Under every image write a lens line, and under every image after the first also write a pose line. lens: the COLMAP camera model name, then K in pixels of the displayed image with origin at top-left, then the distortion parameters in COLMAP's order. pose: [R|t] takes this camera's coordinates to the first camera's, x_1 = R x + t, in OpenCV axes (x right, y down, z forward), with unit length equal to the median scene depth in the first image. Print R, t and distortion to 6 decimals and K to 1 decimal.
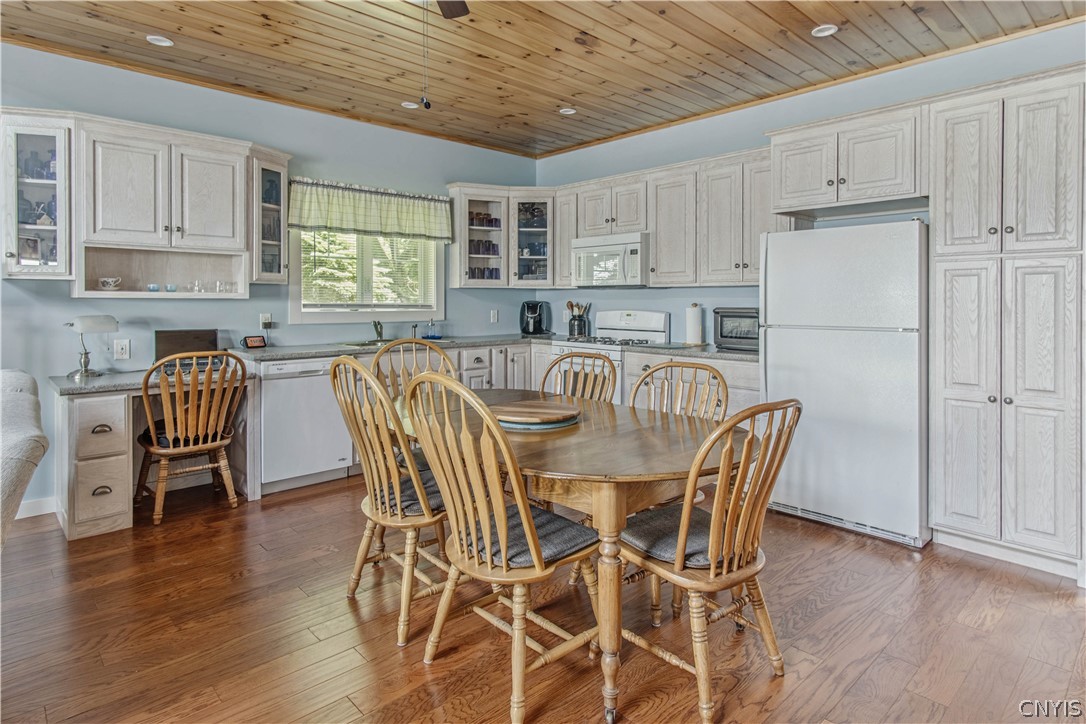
lens RADIAL K [[581.0, 0, 539.2], [0, 581.0, 301.5], [0, 0, 1]] dist [0.004876, 0.002181]
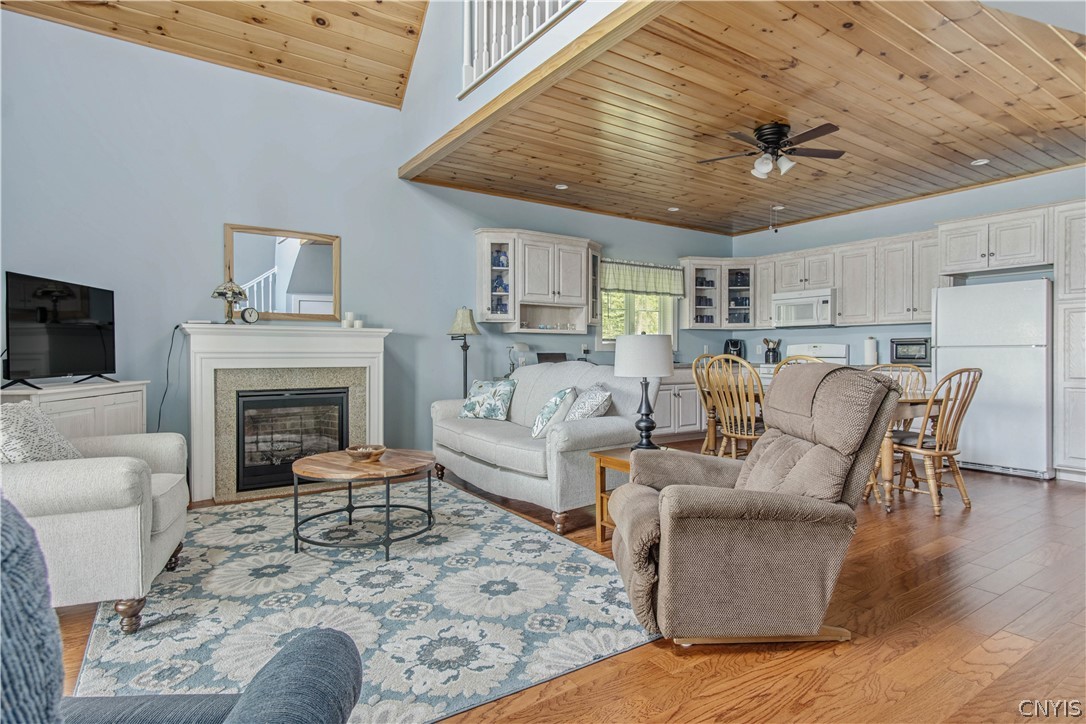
lens RADIAL K [[581.0, 0, 522.2], [0, 581.0, 358.2], [0, 0, 1]] dist [0.004876, 0.002181]
pose [[0.988254, -0.001878, -0.152808, -0.411229], [0.002273, 0.999995, 0.002410, 0.056840], [0.152803, -0.002729, 0.988253, -0.629667]]
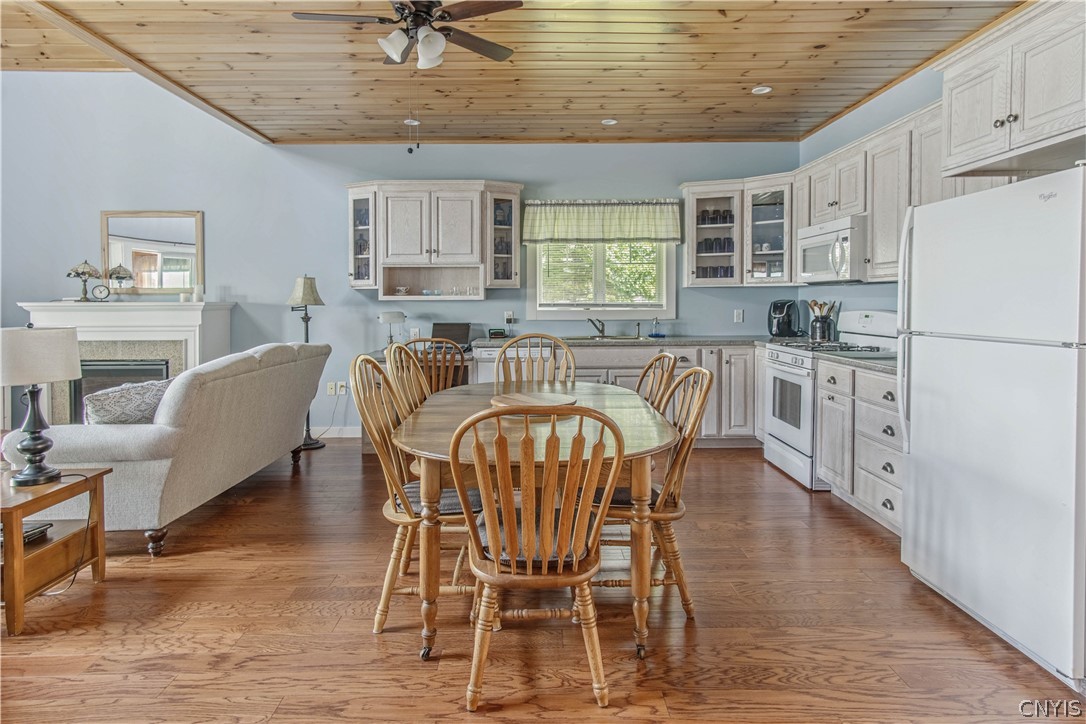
lens RADIAL K [[581.0, 0, 559.4], [0, 581.0, 307.7], [0, 0, 1]] dist [0.004876, 0.002181]
pose [[0.748090, 0.002595, -0.663592, 0.476961], [0.005743, 0.999930, 0.010386, -0.000021], [0.663573, -0.011581, 0.748022, 0.127366]]
